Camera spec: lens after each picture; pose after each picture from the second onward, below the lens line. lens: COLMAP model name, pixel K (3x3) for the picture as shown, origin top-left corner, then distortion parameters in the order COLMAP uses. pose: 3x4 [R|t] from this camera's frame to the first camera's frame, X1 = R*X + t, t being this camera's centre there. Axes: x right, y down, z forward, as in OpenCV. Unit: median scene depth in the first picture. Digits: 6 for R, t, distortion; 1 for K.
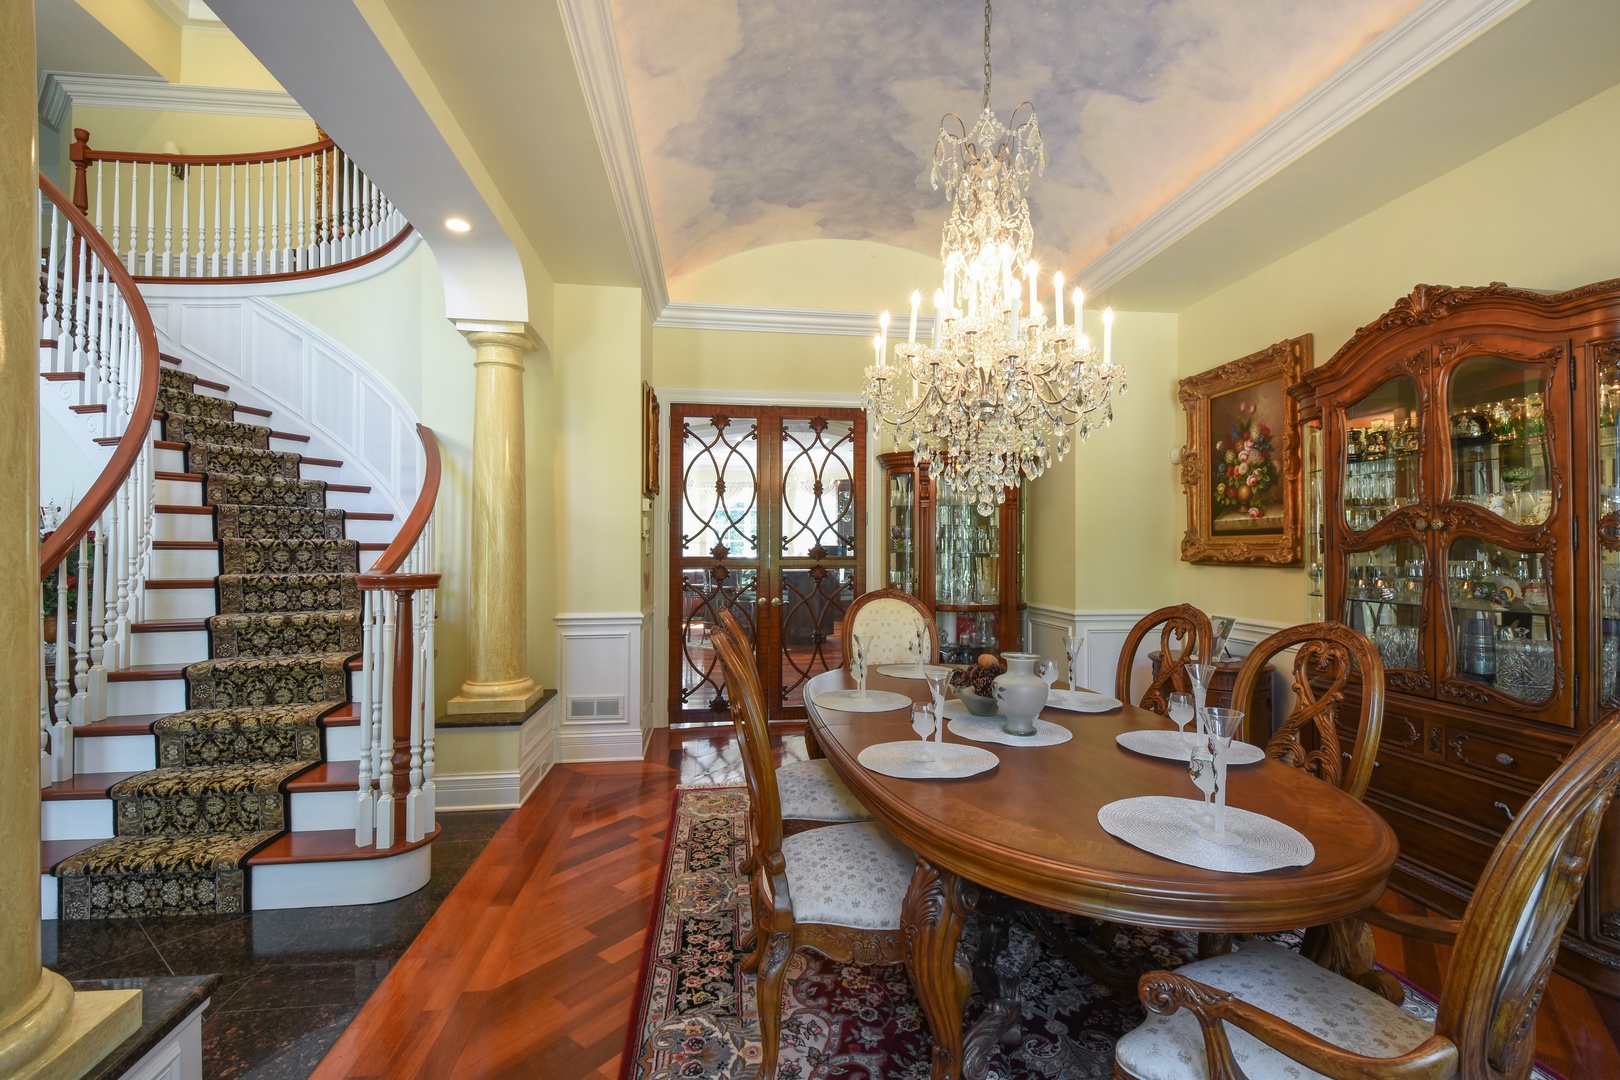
lens RADIAL K [[710.9, 0, 814.7], [0, 710.9, 541.9], [0, 0, 1]] dist [0.006816, -0.006617]
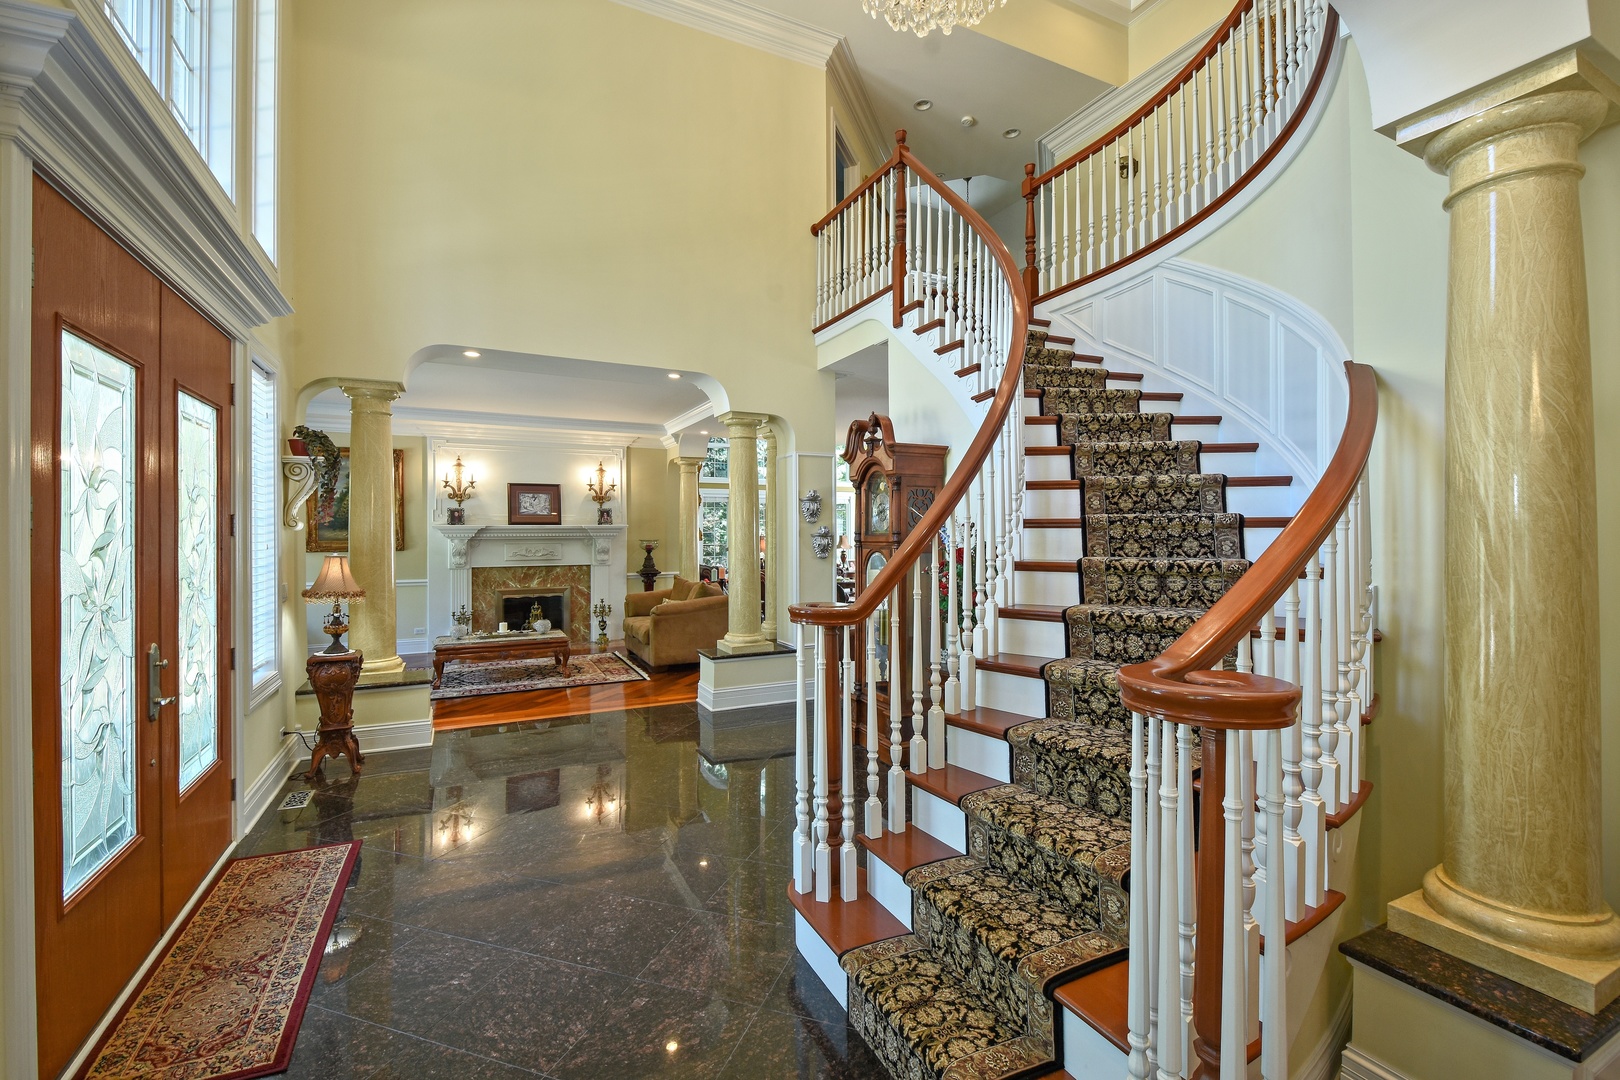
lens RADIAL K [[710.9, 0, 810.0], [0, 710.9, 532.9], [0, 0, 1]] dist [0.006816, -0.006617]
pose [[0.320213, -0.006096, -0.947326, -0.166472], [0.015300, 0.999882, -0.001263, -0.037175], [0.947222, -0.014089, 0.320269, 0.445403]]
